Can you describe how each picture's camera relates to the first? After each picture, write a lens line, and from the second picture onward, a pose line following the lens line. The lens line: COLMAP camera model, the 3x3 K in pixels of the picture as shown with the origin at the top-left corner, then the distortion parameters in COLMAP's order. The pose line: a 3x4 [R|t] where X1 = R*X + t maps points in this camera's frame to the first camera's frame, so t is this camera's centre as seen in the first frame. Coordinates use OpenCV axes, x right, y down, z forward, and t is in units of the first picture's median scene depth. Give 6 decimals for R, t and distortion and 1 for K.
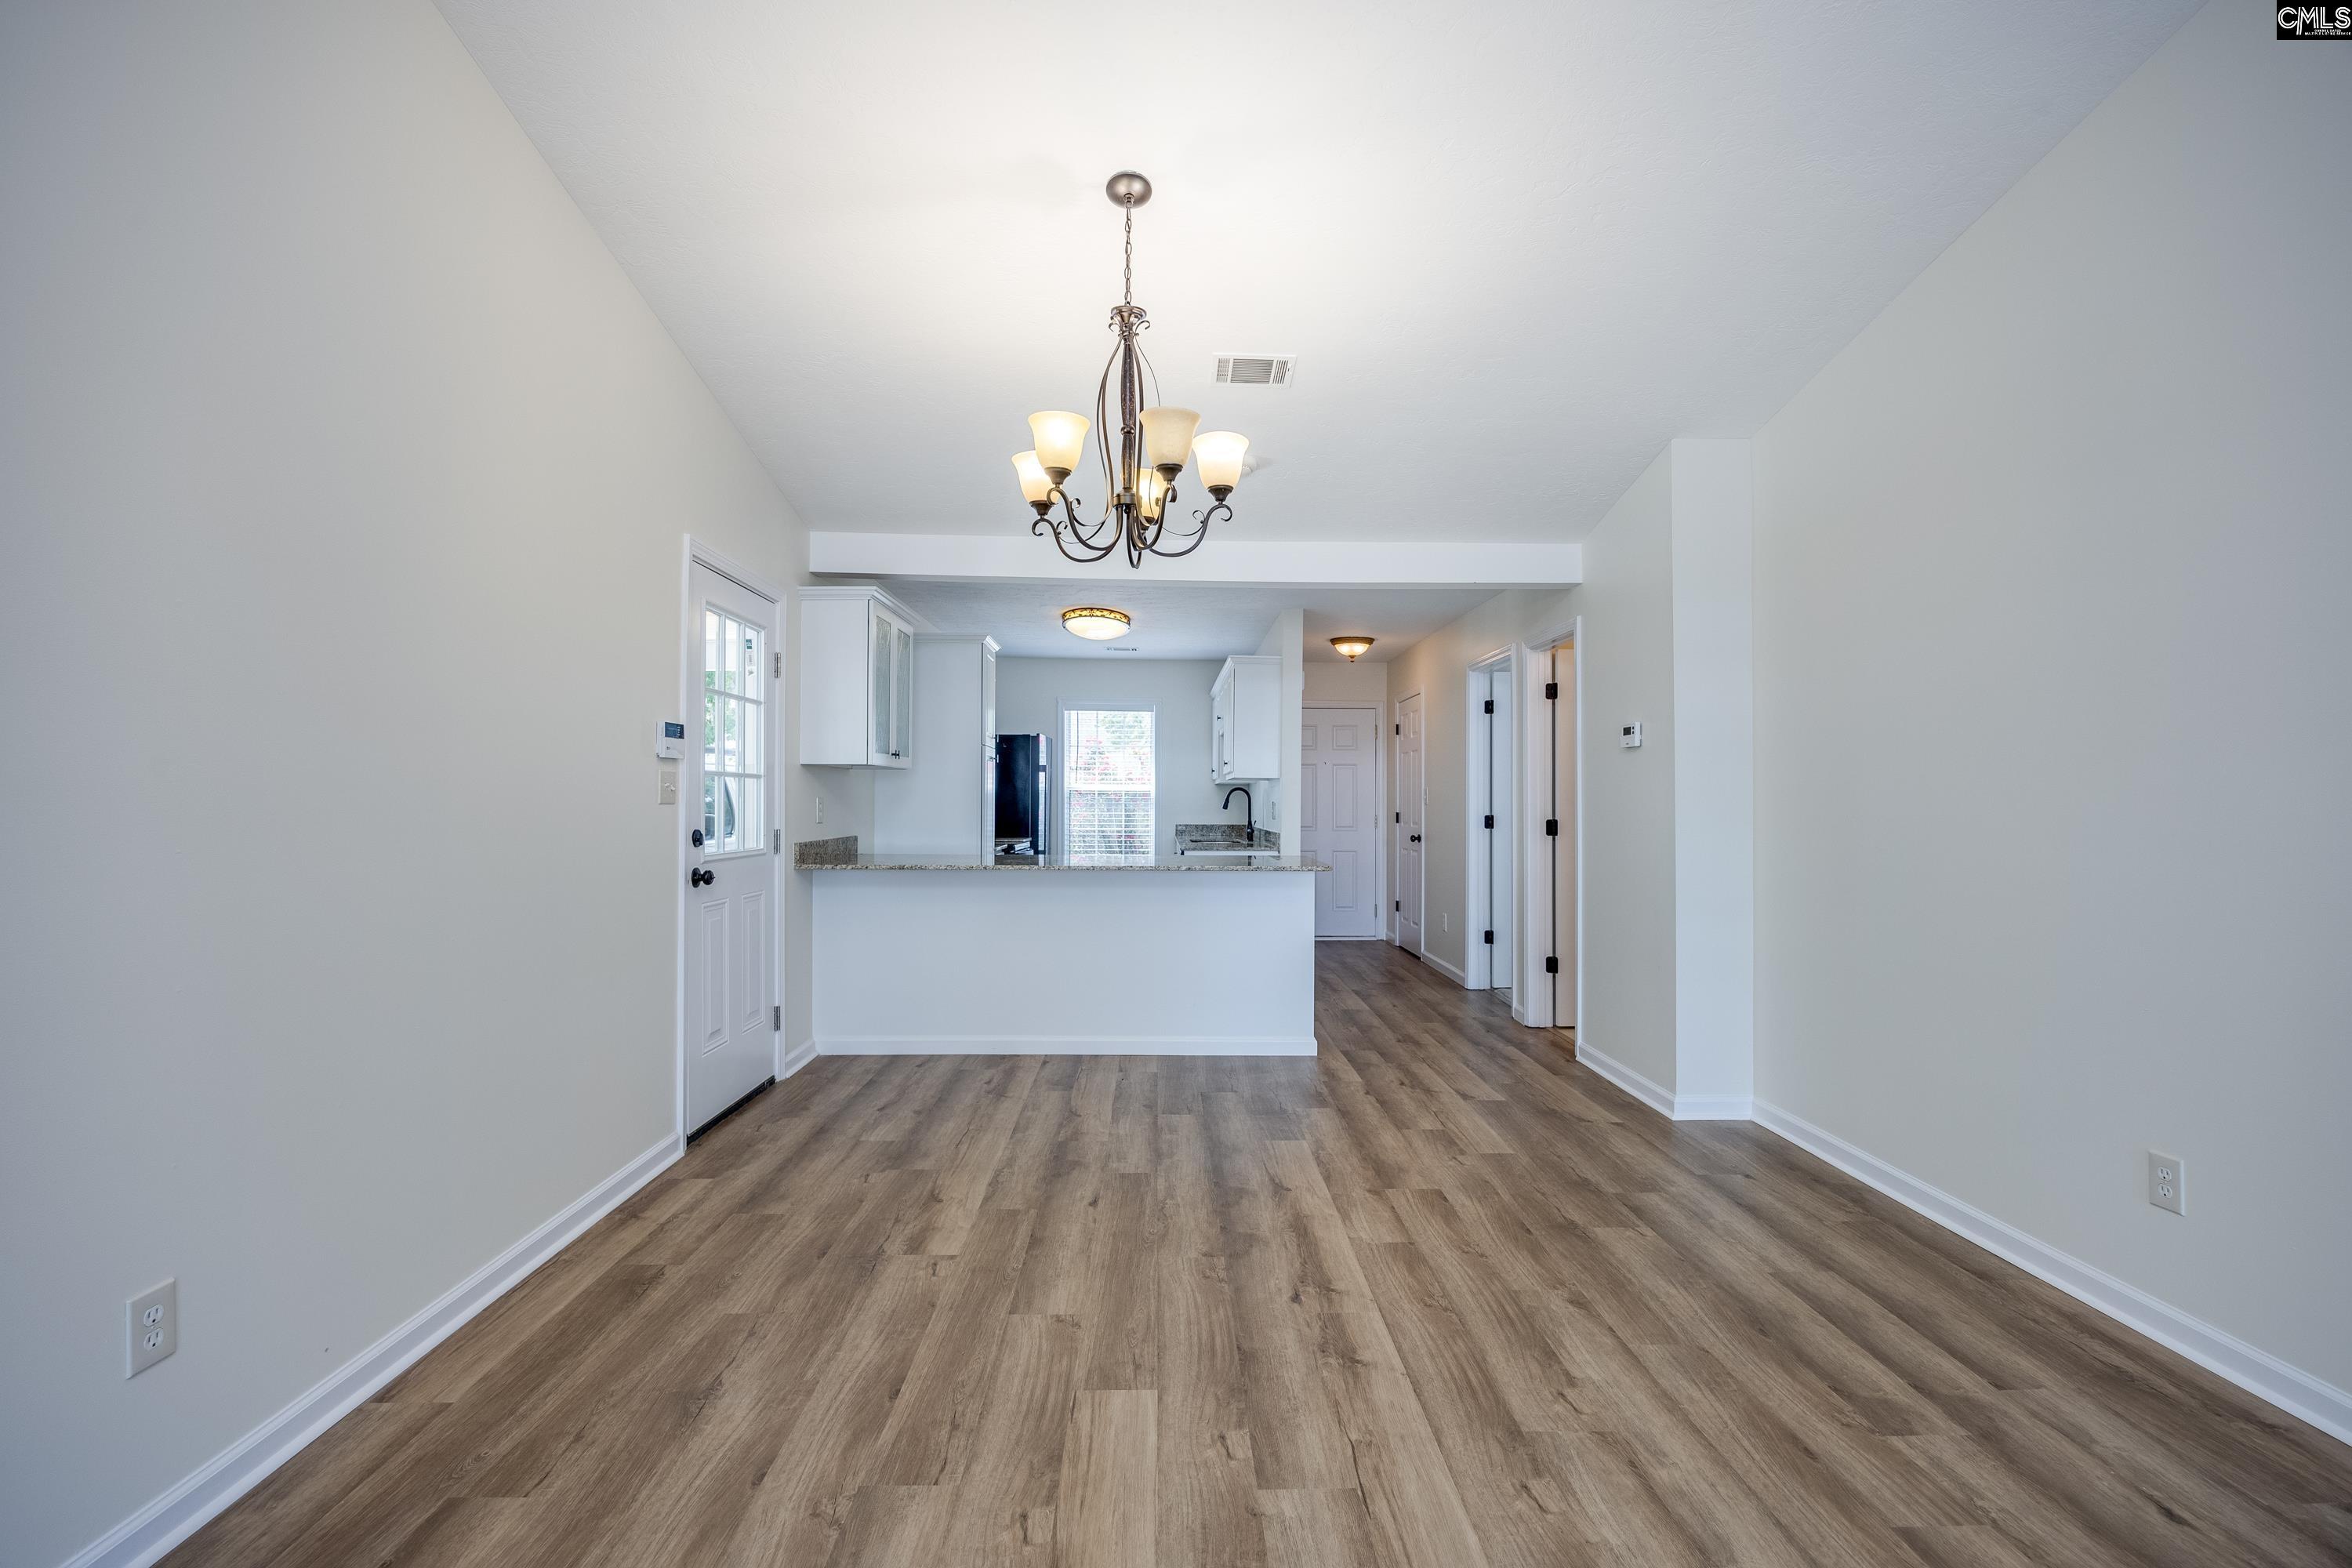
lens RADIAL K [[1037.9, 0, 1175.3], [0, 1037.9, 769.3], [0, 0, 1]] dist [-0.011295, 0.000235]
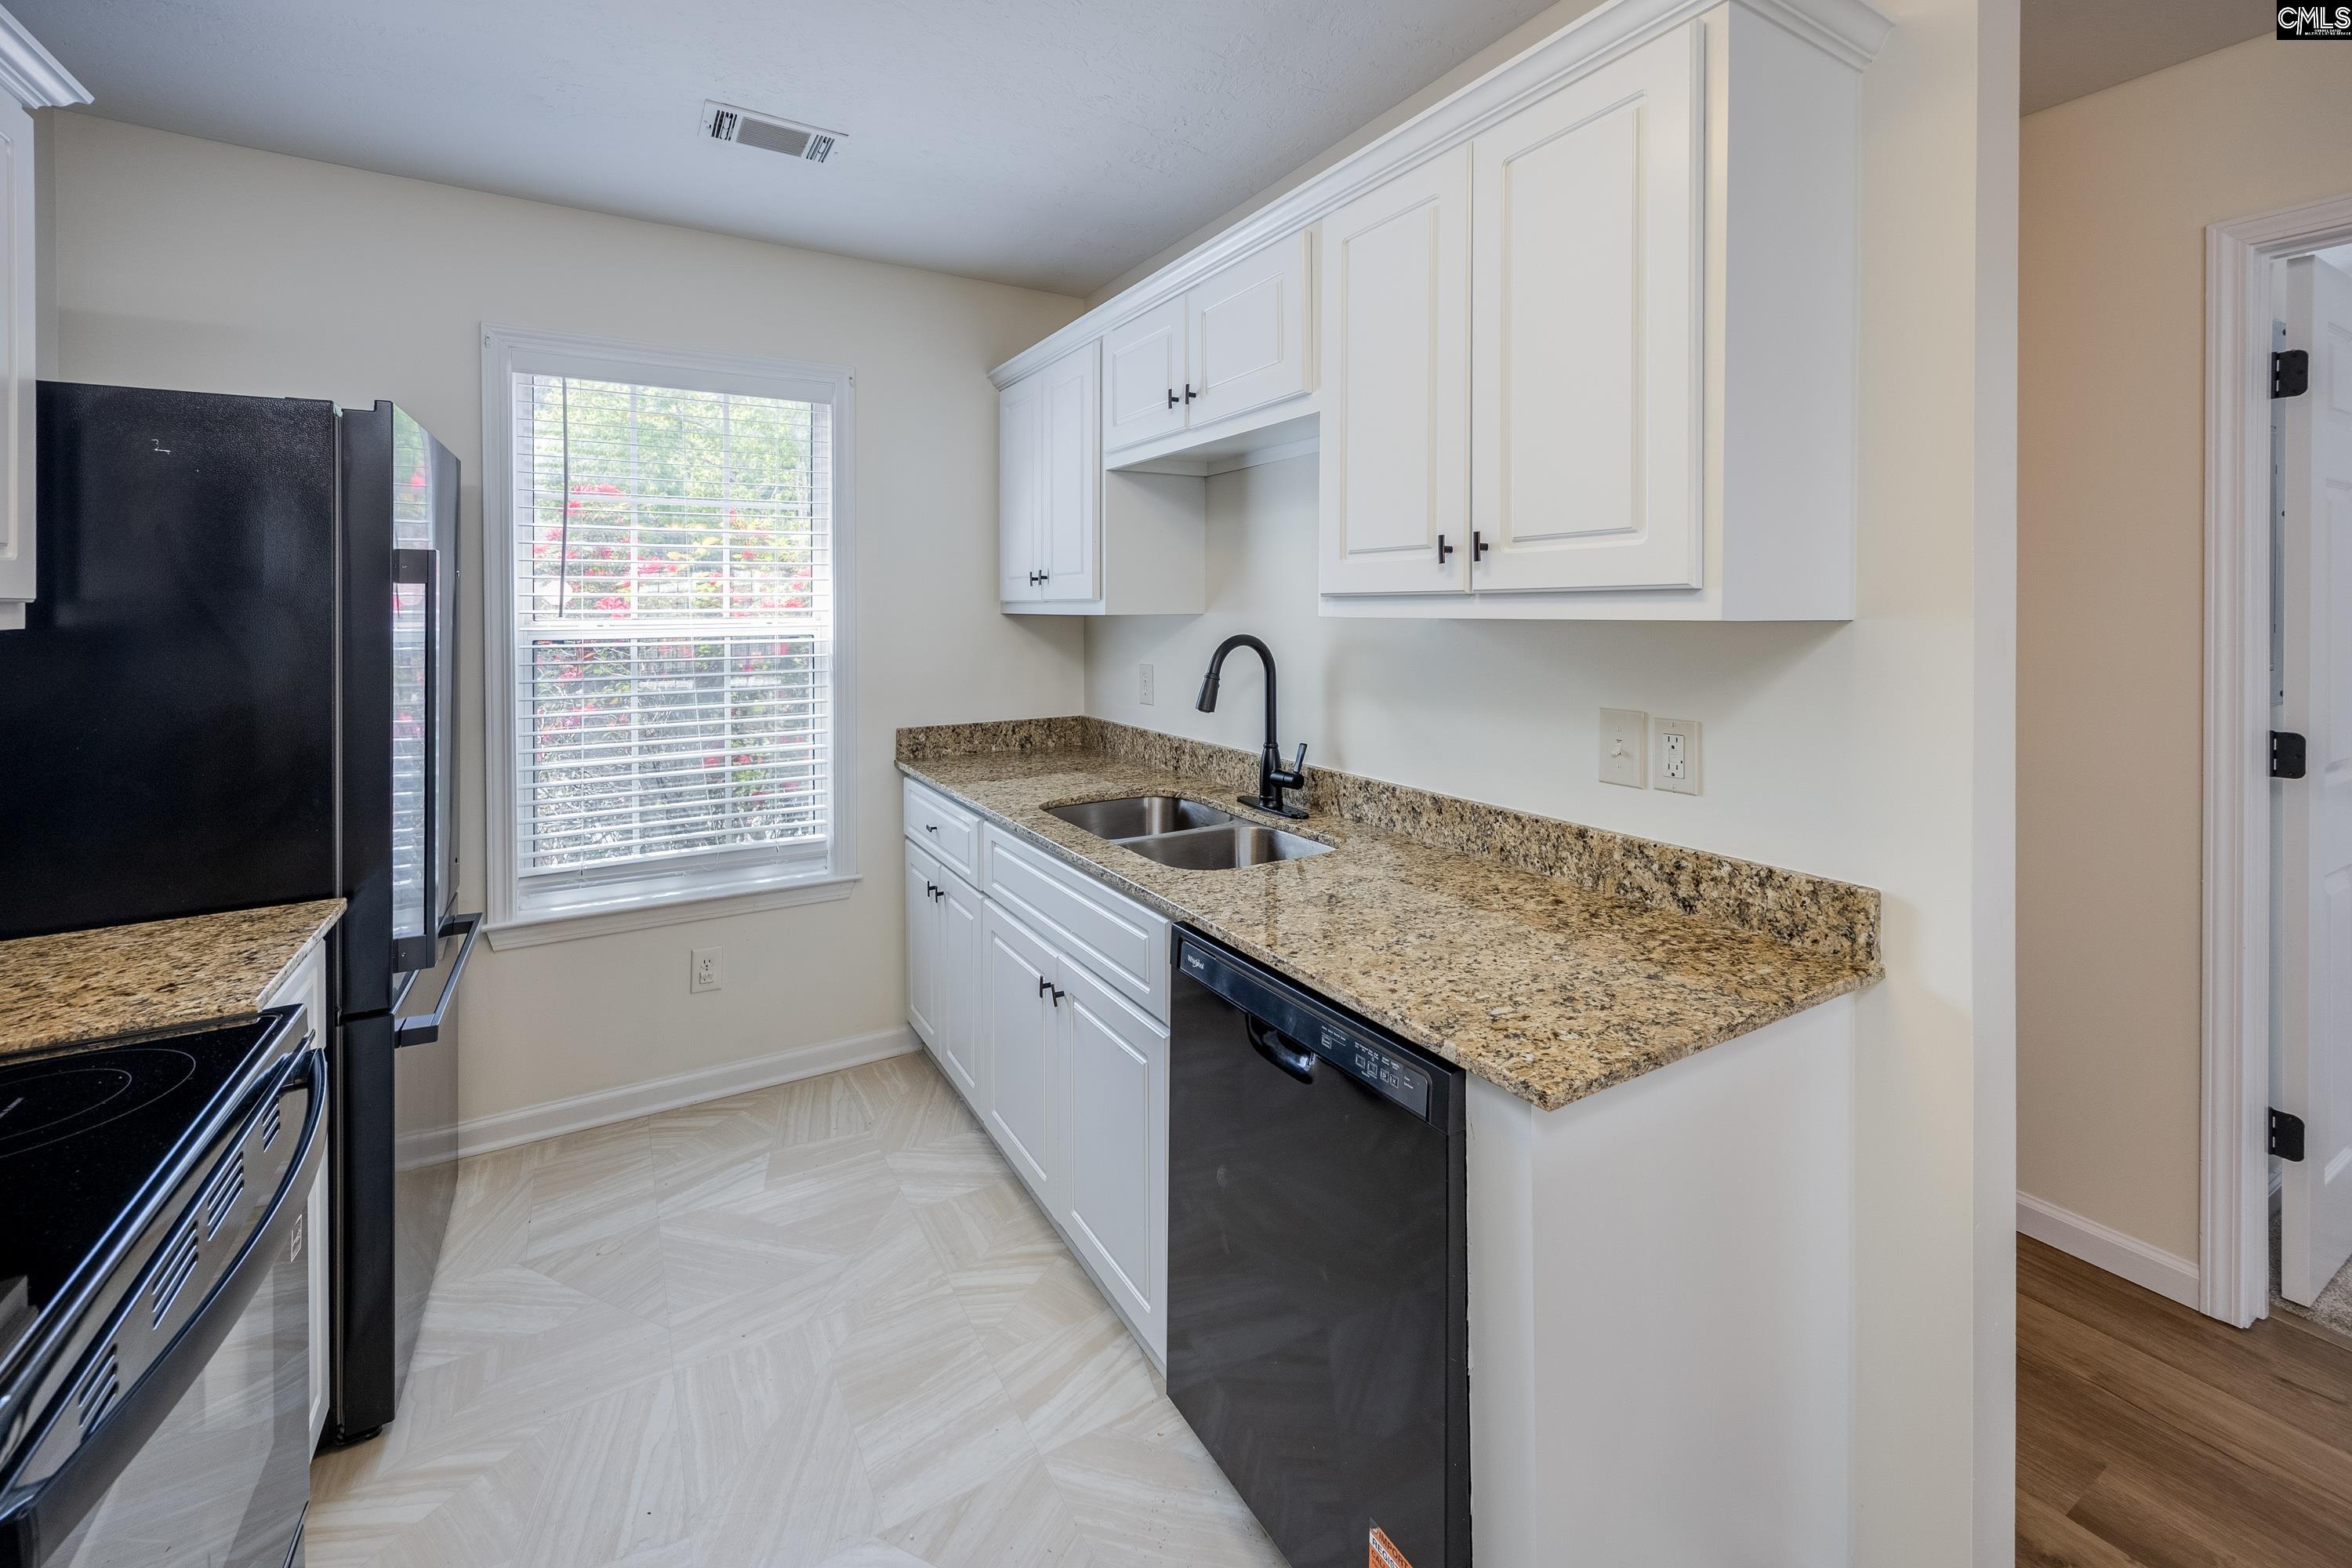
lens RADIAL K [[1026.7, 0, 1245.3], [0, 1026.7, 591.3], [0, 0, 1]] dist [-0.000425, -0.000146]
pose [[0.858675, -0.002090, 0.512517, -0.099330], [-0.005405, 0.999899, 0.013134, 0.000779], [-0.512493, -0.014048, 0.858577, 0.818114]]
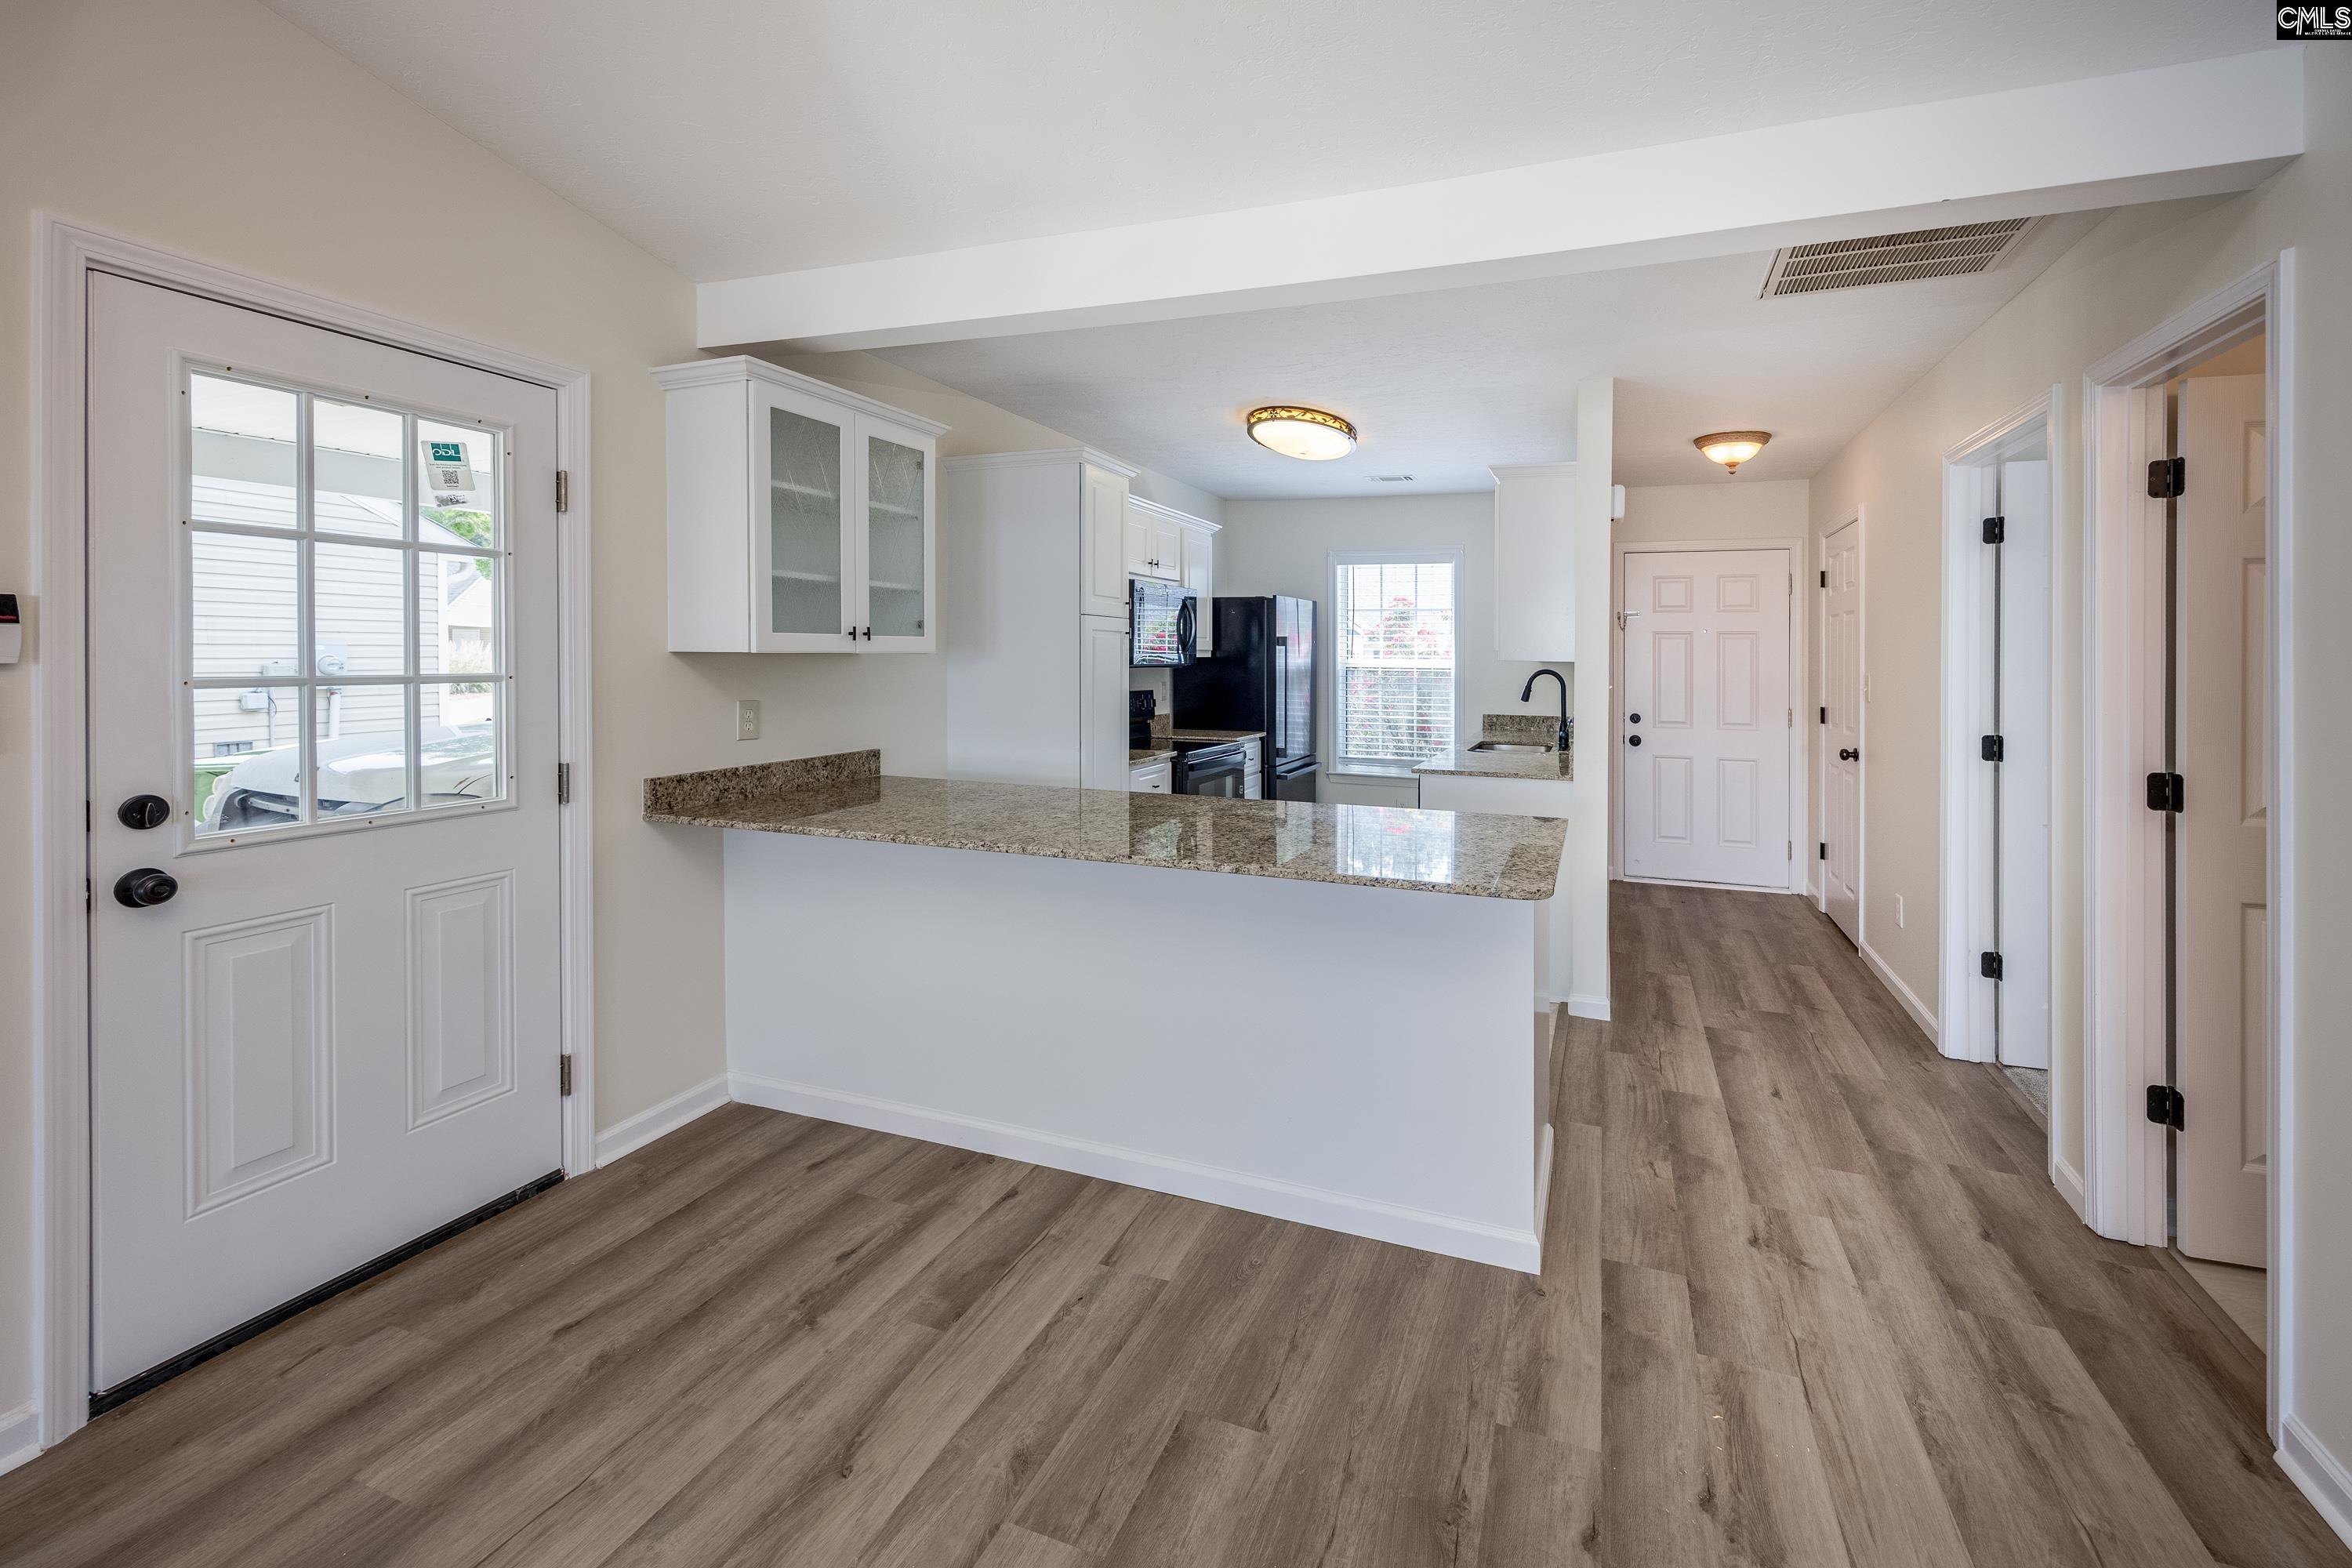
lens RADIAL K [[976.7, 0, 1239.2], [0, 976.7, 643.8], [0, 0, 1]] dist [0.003794, 0.000286]
pose [[0.933720, 0.000126, -0.358003, 0.112129], [0.005451, 0.999879, 0.014571, -0.010736], [0.357962, -0.015556, 0.933607, 0.363192]]
